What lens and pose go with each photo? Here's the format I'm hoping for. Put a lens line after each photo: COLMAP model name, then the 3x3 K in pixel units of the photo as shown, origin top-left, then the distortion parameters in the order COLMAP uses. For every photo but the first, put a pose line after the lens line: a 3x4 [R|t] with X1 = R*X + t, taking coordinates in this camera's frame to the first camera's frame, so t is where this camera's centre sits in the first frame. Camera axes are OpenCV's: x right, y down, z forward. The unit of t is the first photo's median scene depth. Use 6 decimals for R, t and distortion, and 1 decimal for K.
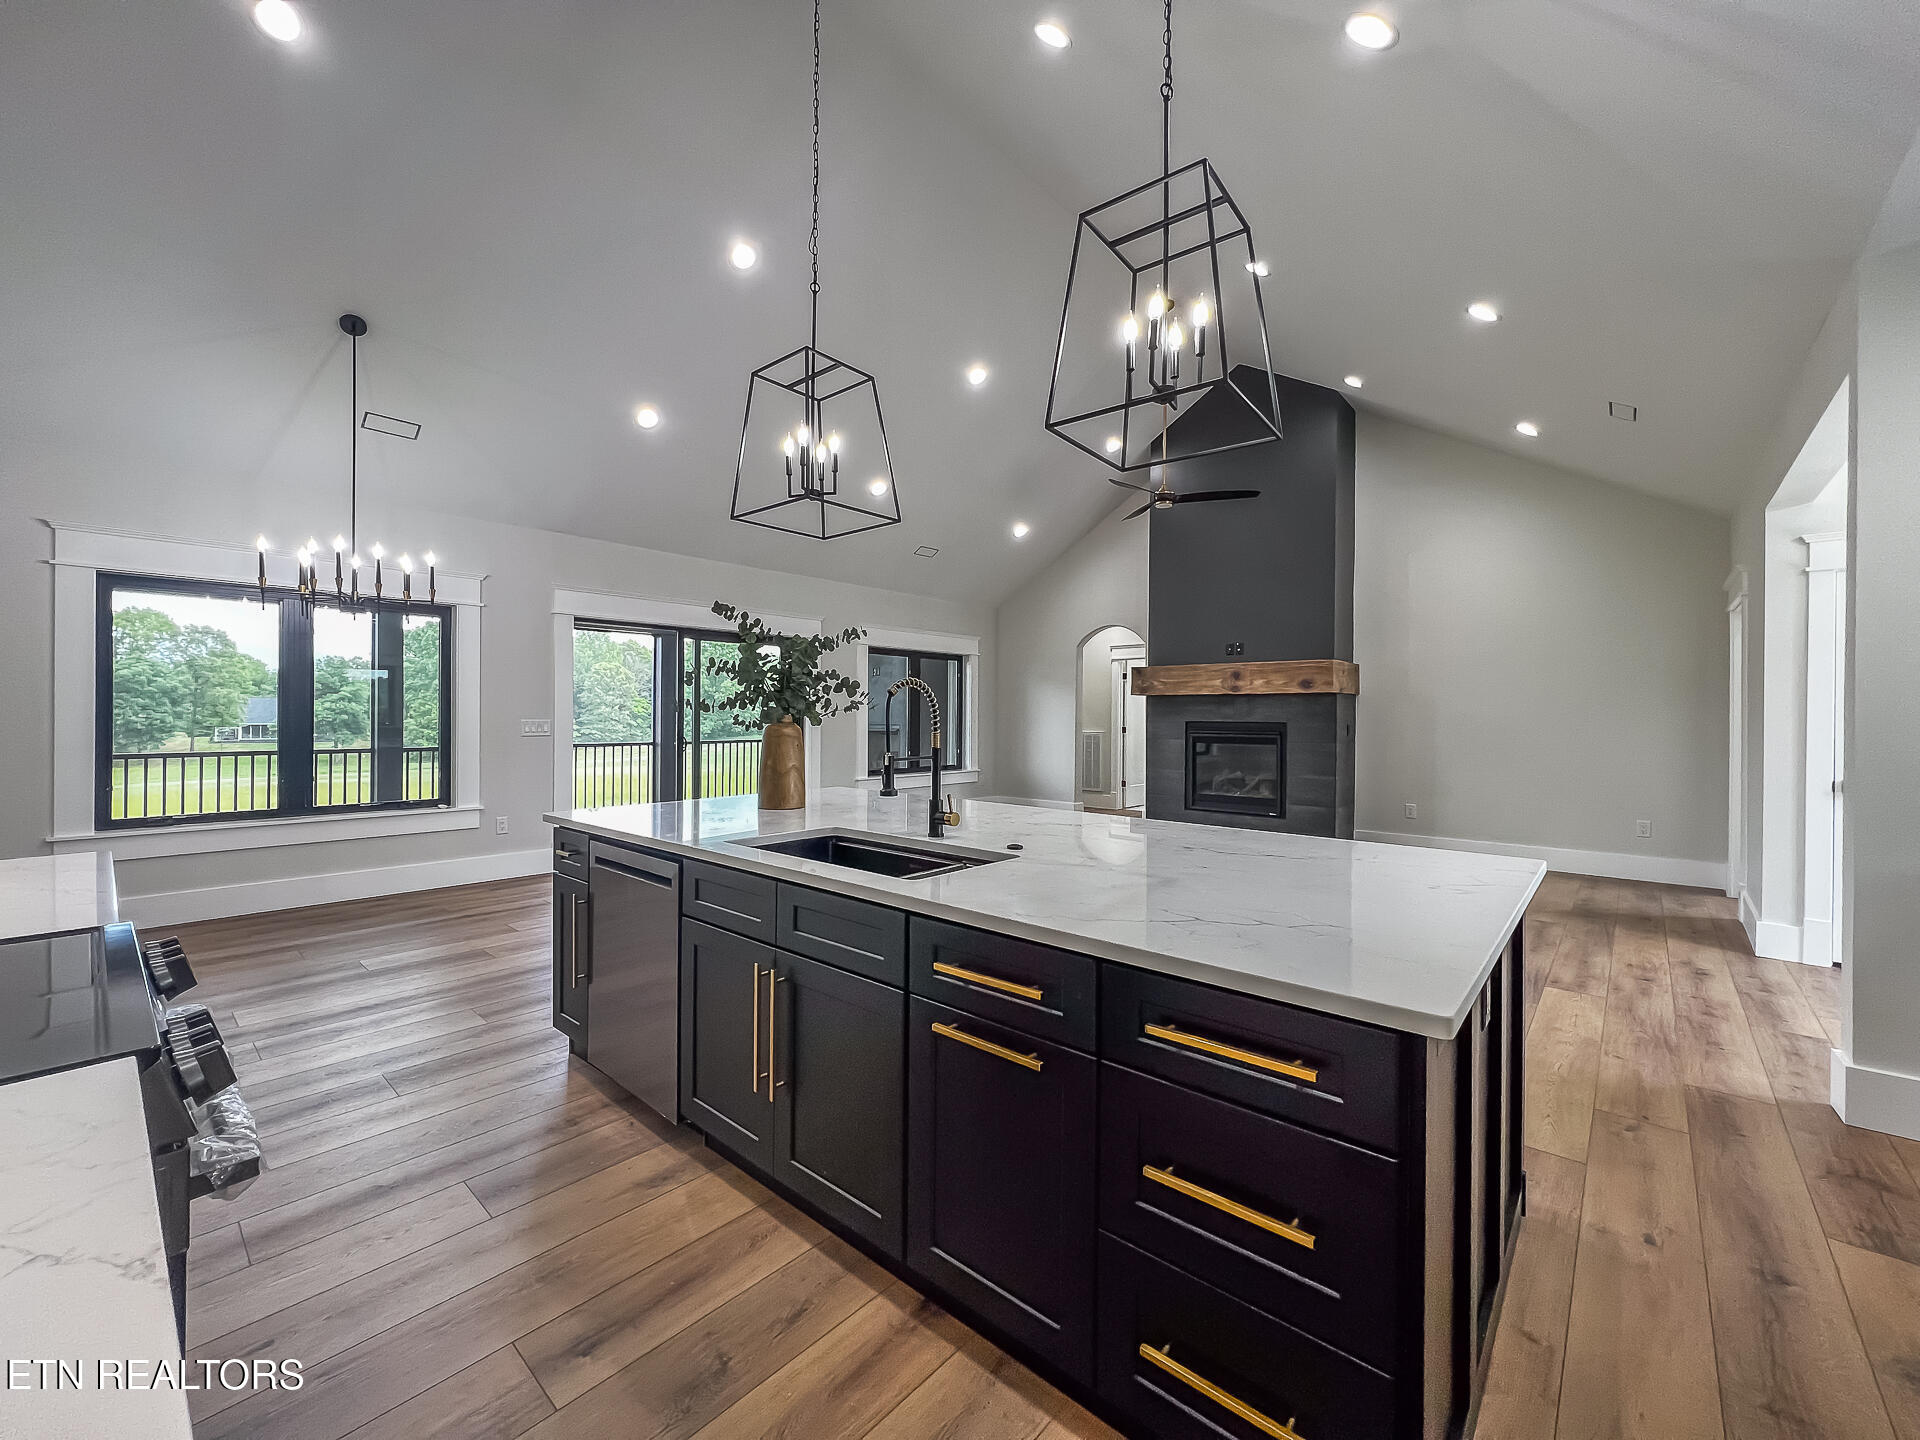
lens RADIAL K [[768.1, 0, 952.1], [0, 768.1, 718.1], [0, 0, 1]] dist [-0.002243, 0.000333]
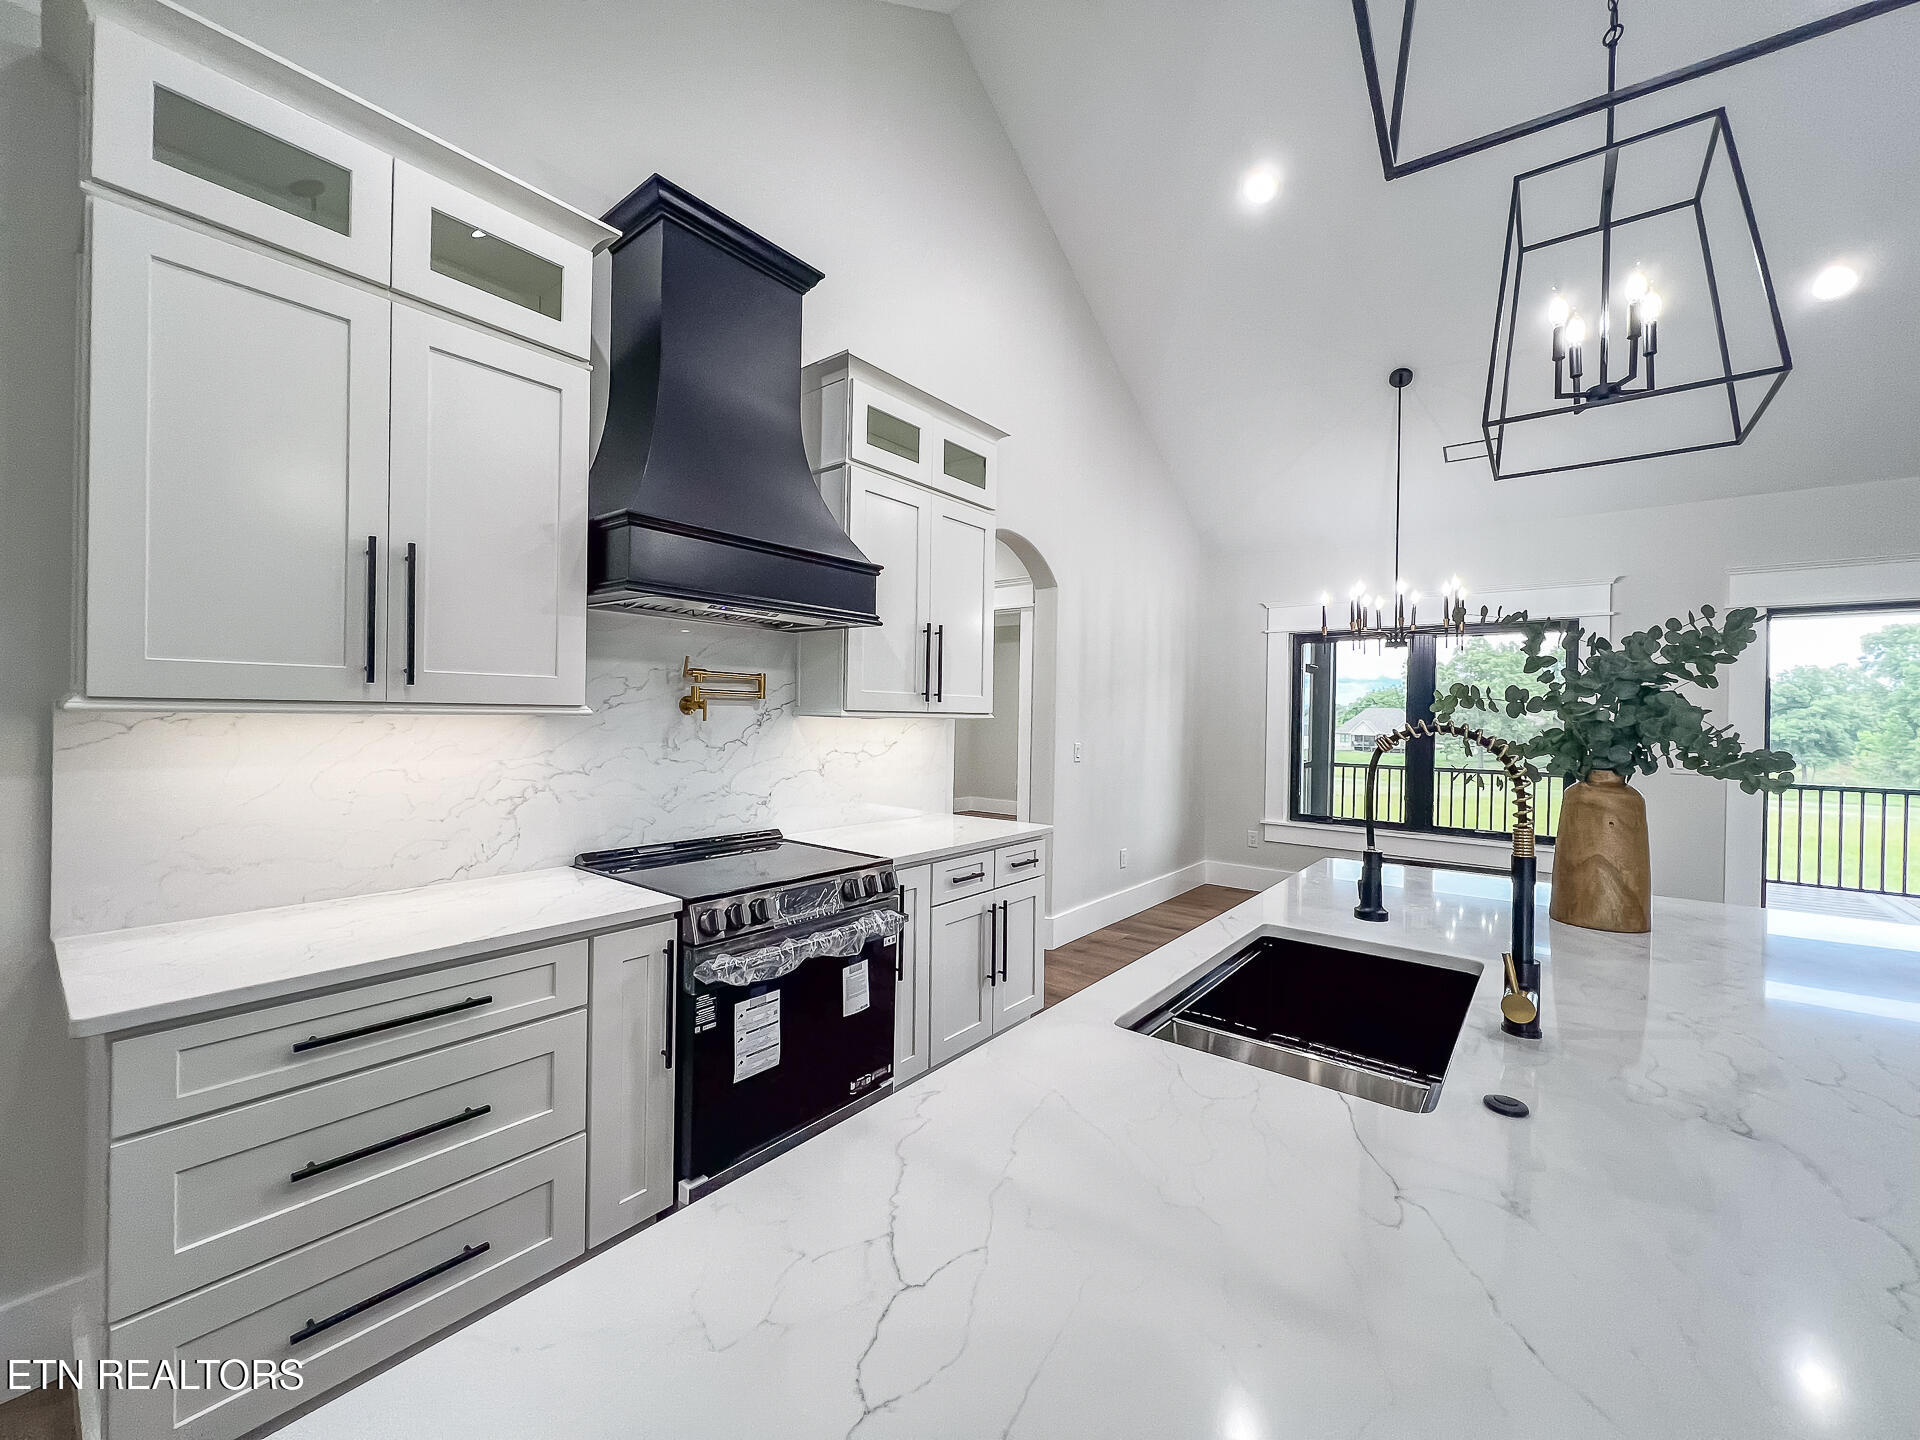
lens RADIAL K [[768.1, 0, 948.5], [0, 768.1, 715.4], [0, 0, 1]] dist [-0.002243, 0.000333]
pose [[0.045891, -0.005545, -0.998931, 0.155847], [-0.019194, 0.999795, -0.006431, -0.013995], [0.998762, 0.019468, 0.045775, 0.200355]]
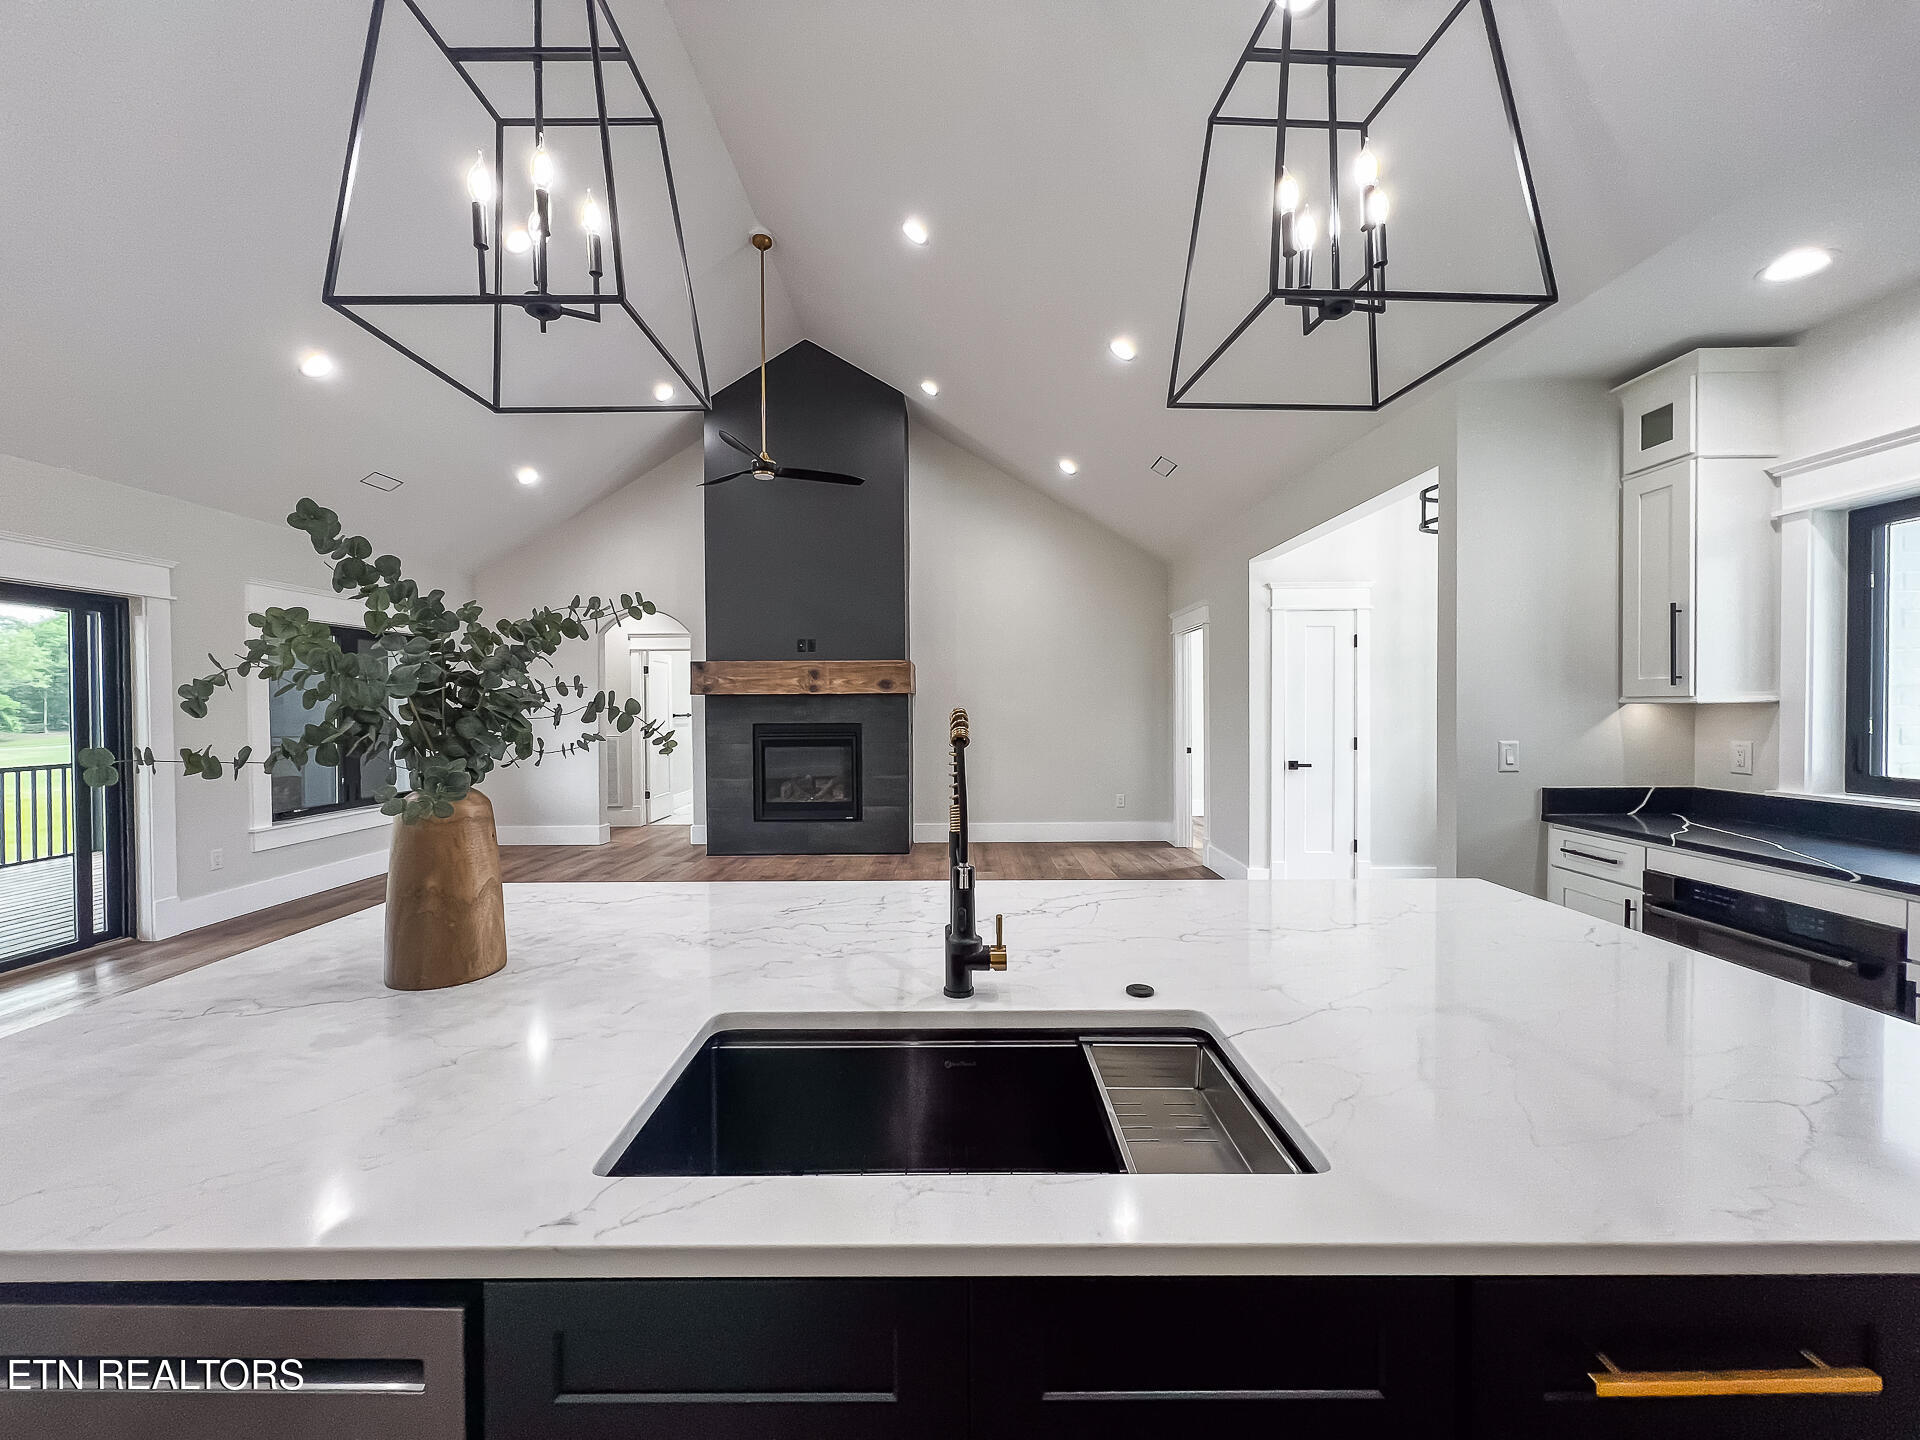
lens RADIAL K [[768.1, 0, 951.3], [0, 768.1, 718.6], [0, 0, 1]] dist [-0.002243, 0.000333]
pose [[0.751741, -0.023646, 0.659035, -0.128786], [0.014578, 0.999709, 0.019241, -0.017892], [-0.659297, -0.004856, 0.751867, 0.198617]]
